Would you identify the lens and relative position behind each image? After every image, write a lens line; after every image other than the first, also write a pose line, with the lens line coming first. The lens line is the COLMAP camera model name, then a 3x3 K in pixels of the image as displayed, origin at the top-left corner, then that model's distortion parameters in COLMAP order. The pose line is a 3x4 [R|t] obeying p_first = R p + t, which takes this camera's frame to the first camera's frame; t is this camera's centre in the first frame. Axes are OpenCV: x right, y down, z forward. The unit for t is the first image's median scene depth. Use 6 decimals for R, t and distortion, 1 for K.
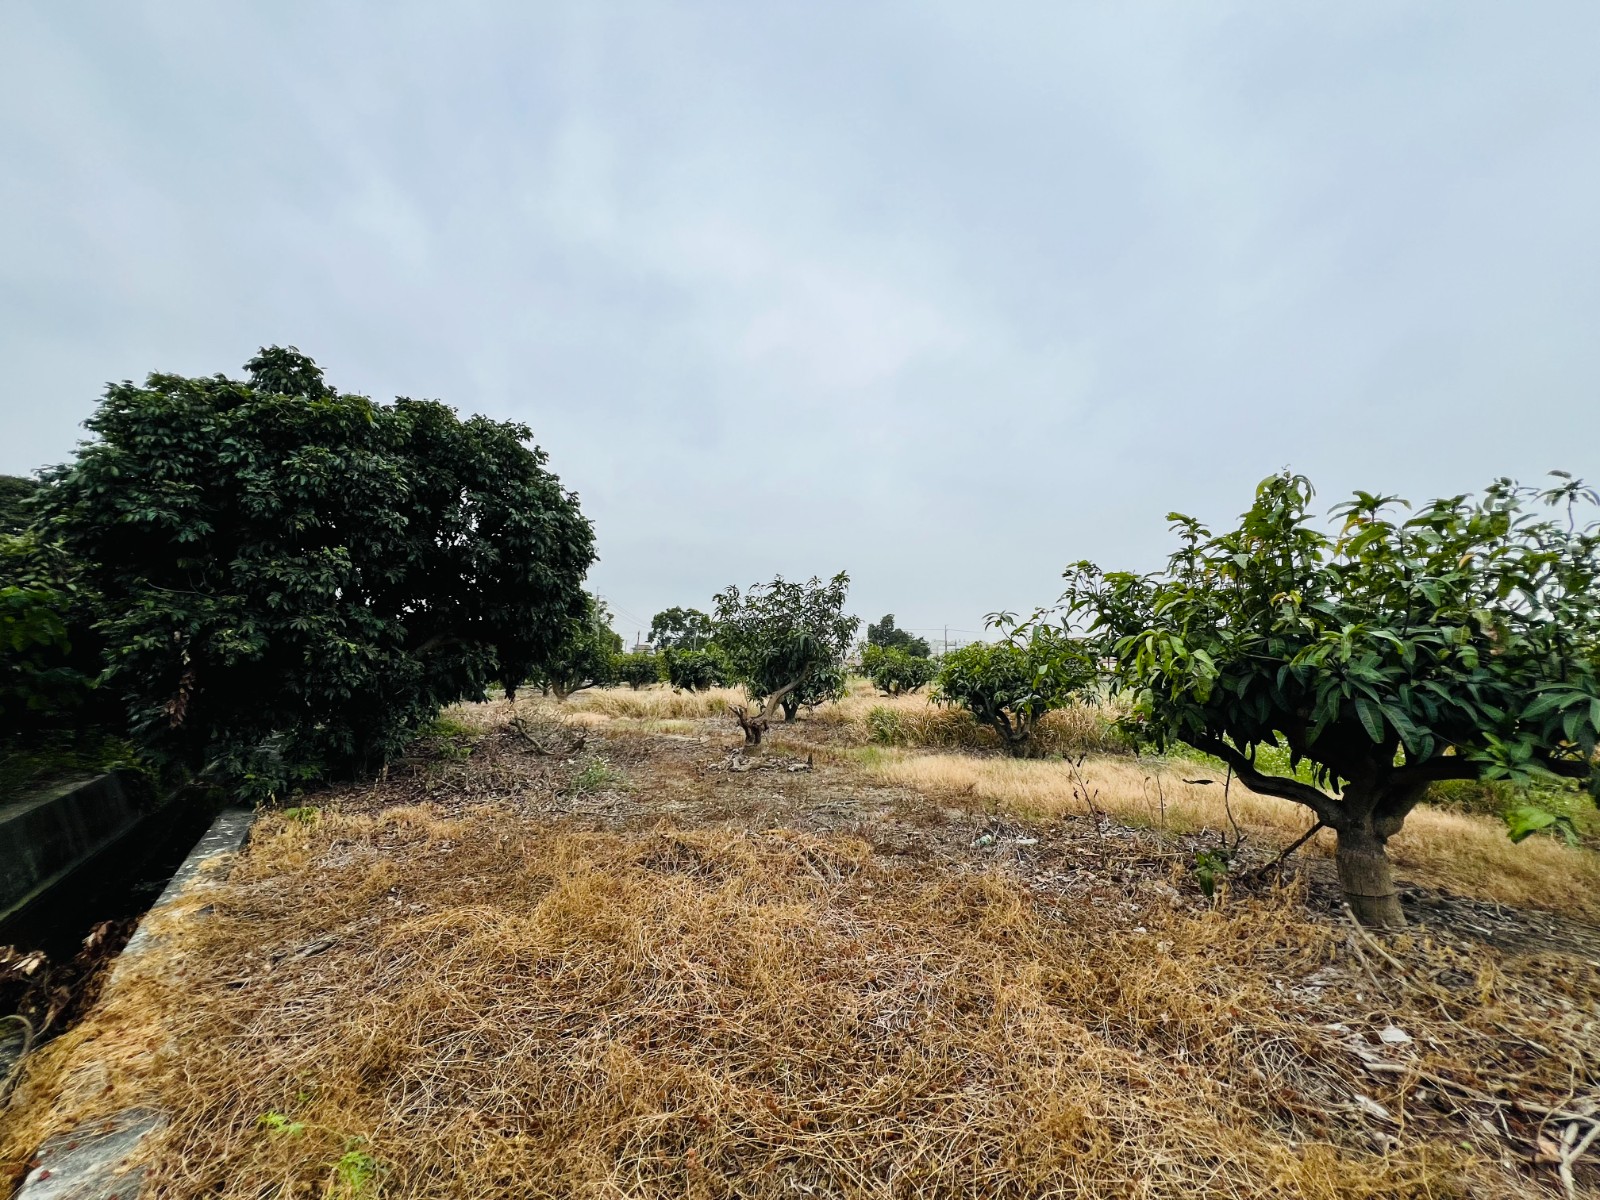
lens RADIAL K [[646.9, 0, 795.7], [0, 646.9, 613.6], [0, 0, 1]] dist [0.000581, 0.000021]
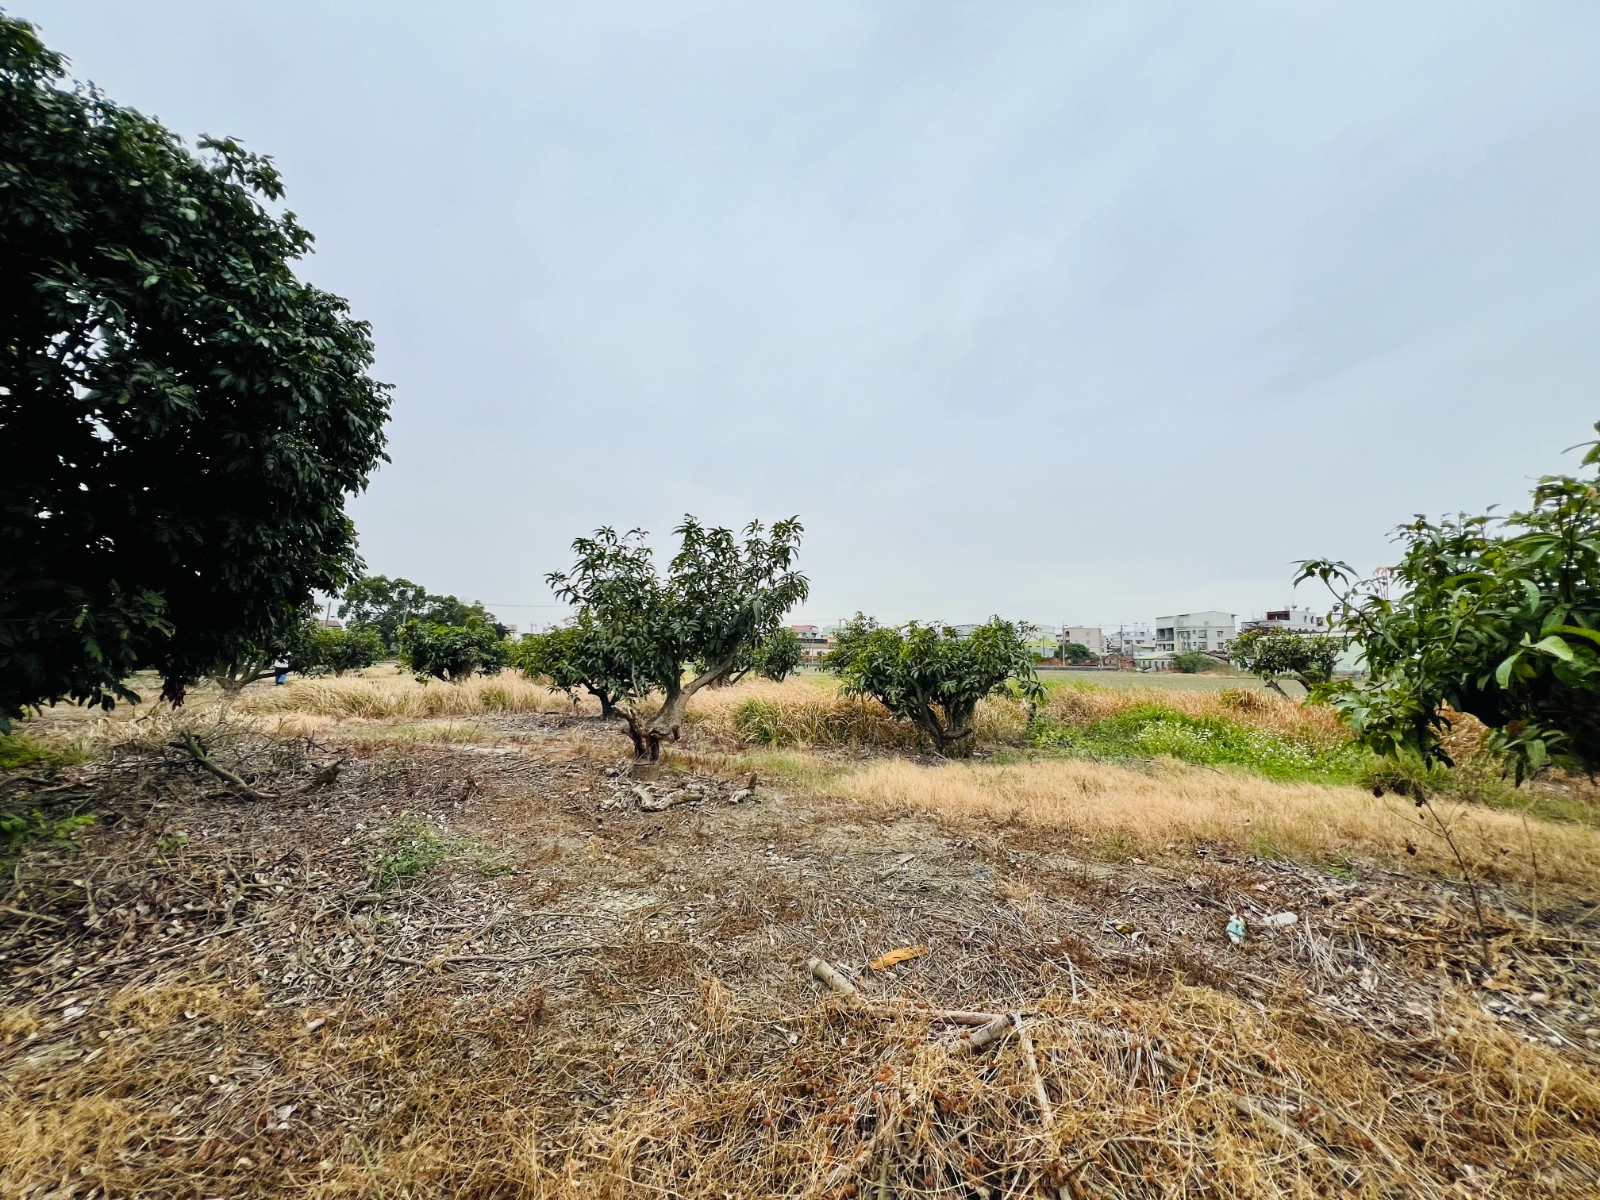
lens RADIAL K [[636.5, 0, 800.0], [0, 636.5, 600.0], [0, 0, 1]] dist [0.000132, -0.005727]
pose [[0.912166, 0.046601, 0.407163, -0.157752], [-0.046579, 0.998865, -0.009974, 0.026658], [-0.407166, -0.009867, 0.913301, 0.263993]]
